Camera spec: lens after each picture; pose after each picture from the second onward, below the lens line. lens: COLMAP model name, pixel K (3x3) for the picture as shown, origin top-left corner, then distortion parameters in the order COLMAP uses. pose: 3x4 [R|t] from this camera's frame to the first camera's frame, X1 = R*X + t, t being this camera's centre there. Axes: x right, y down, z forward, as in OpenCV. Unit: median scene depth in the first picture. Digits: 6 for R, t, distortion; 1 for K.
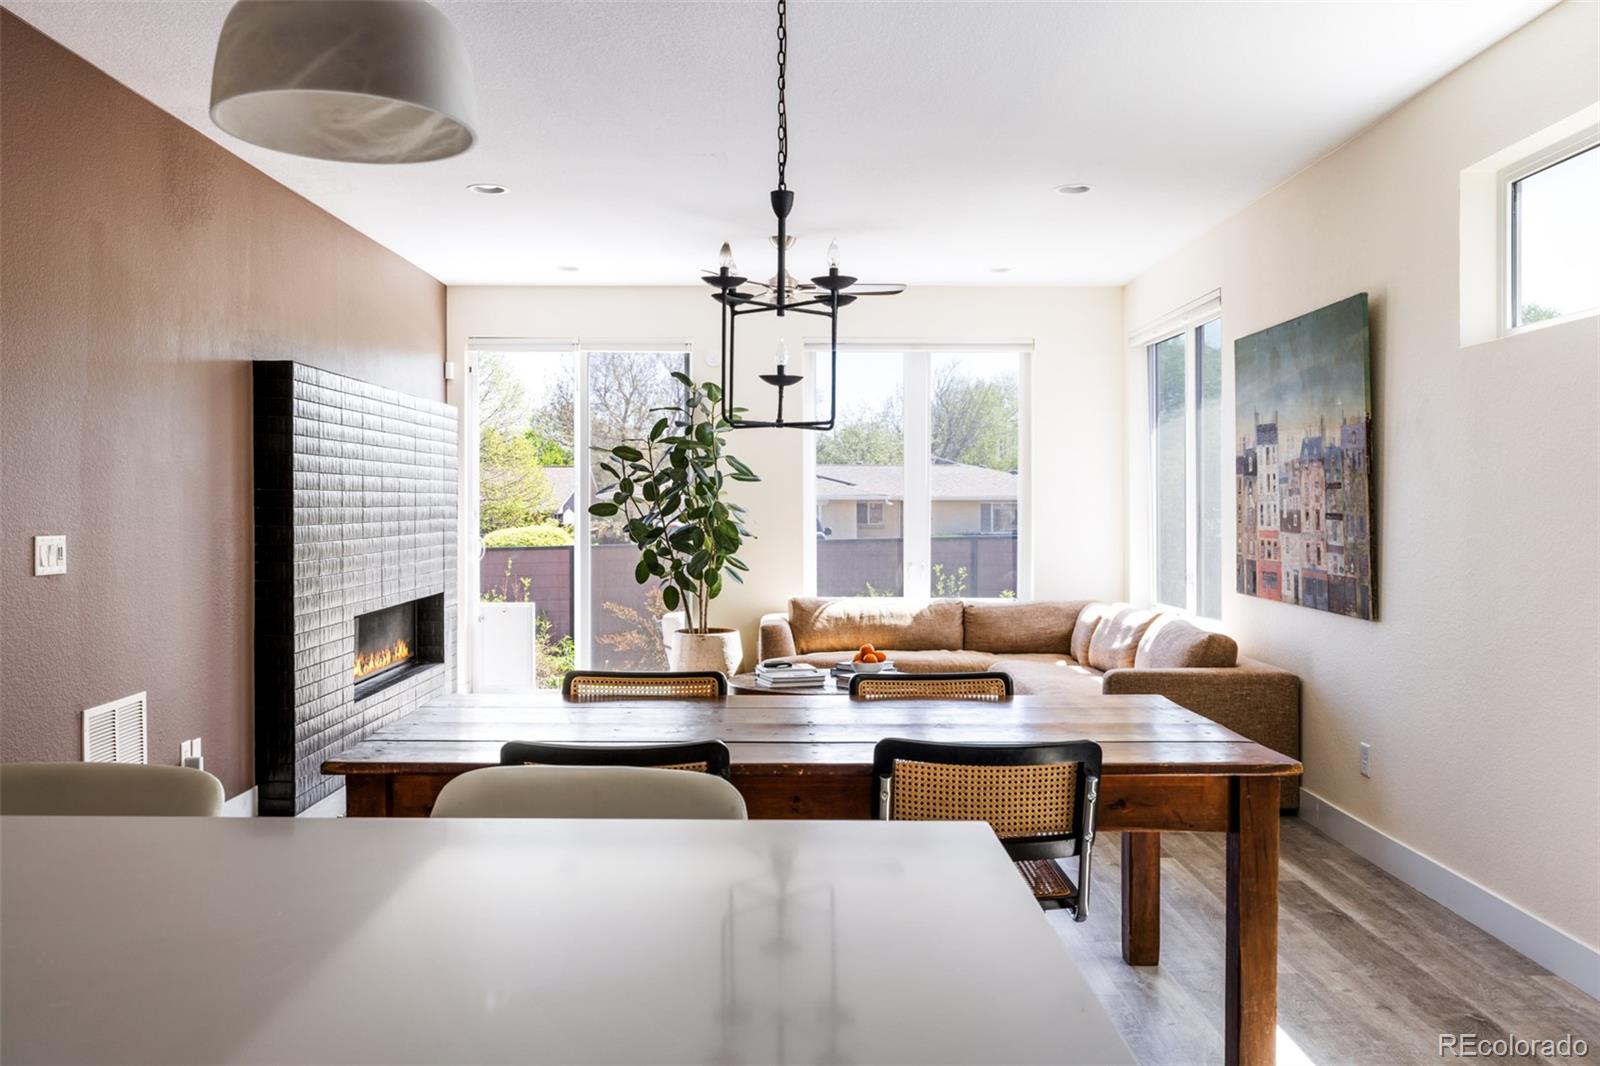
lens RADIAL K [[1384.8, 0, 797.9], [0, 1384.8, 528.3], [0, 0, 1]] dist [0.006600, 0.001046]
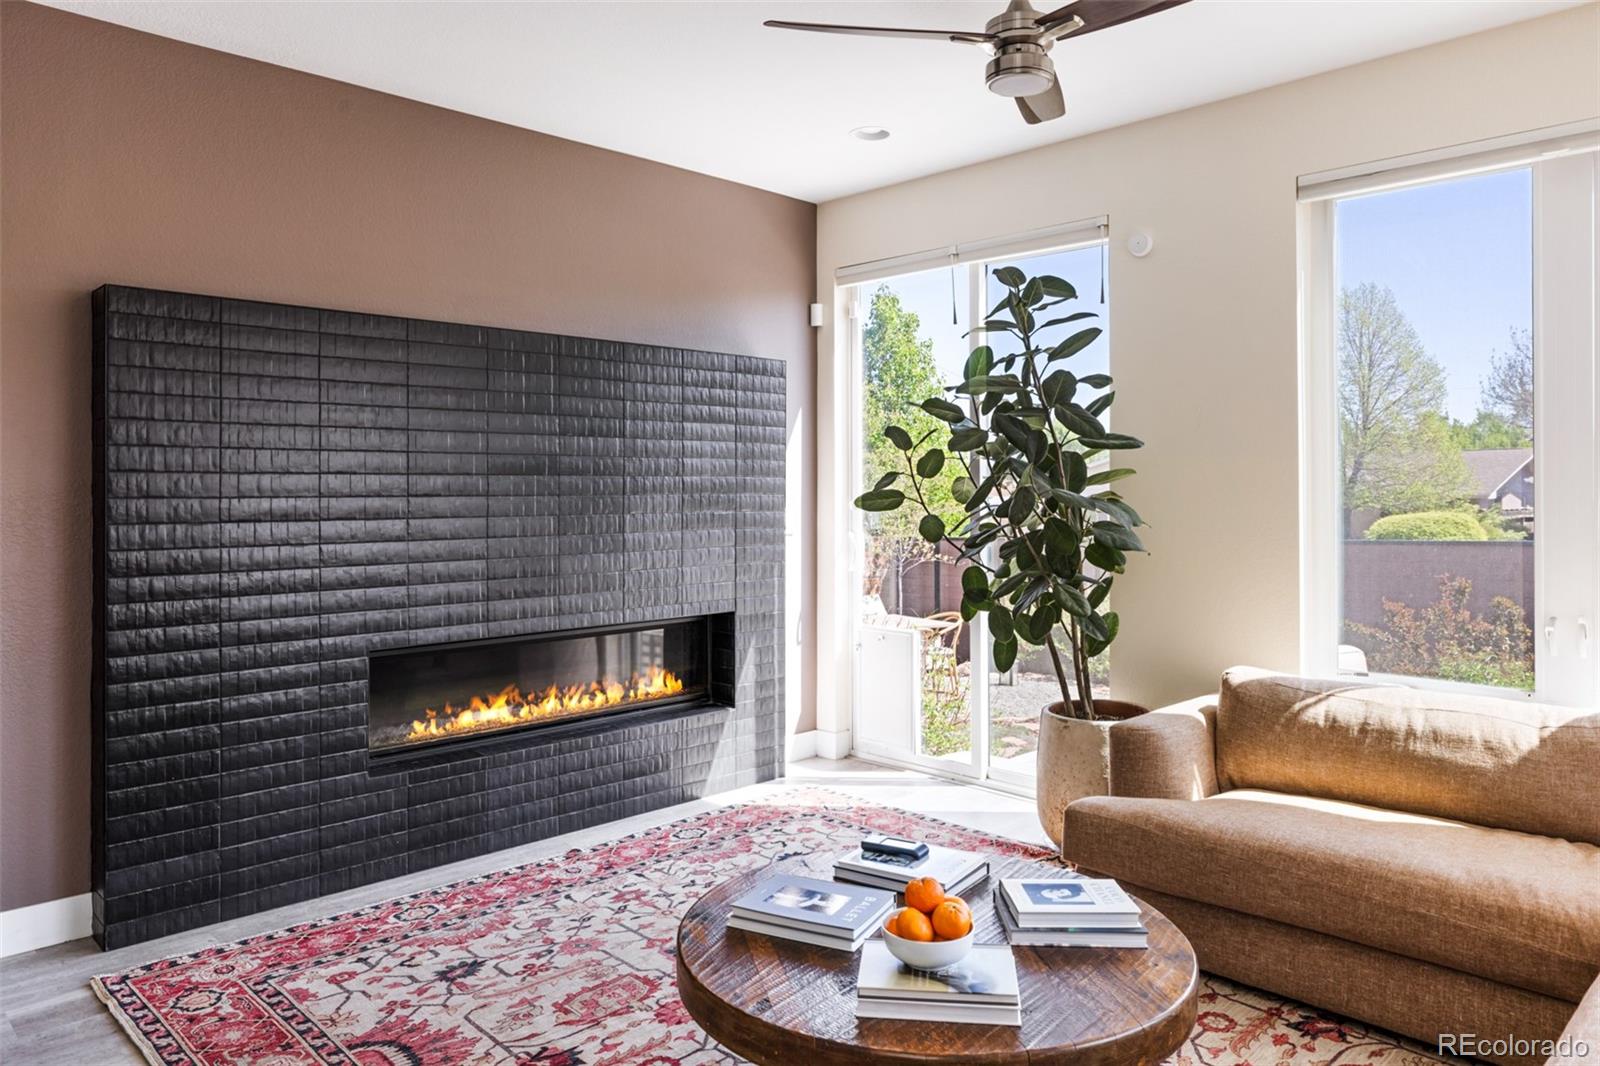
lens RADIAL K [[1095.3, 0, 798.3], [0, 1095.3, 523.8], [0, 0, 1]] dist [0.002876, 0.001412]
pose [[0.689275, 0.022148, -0.724161, 0.182516], [-0.011652, 0.999742, 0.019485, -0.011444], [0.724406, -0.004993, 0.689355, 0.599570]]
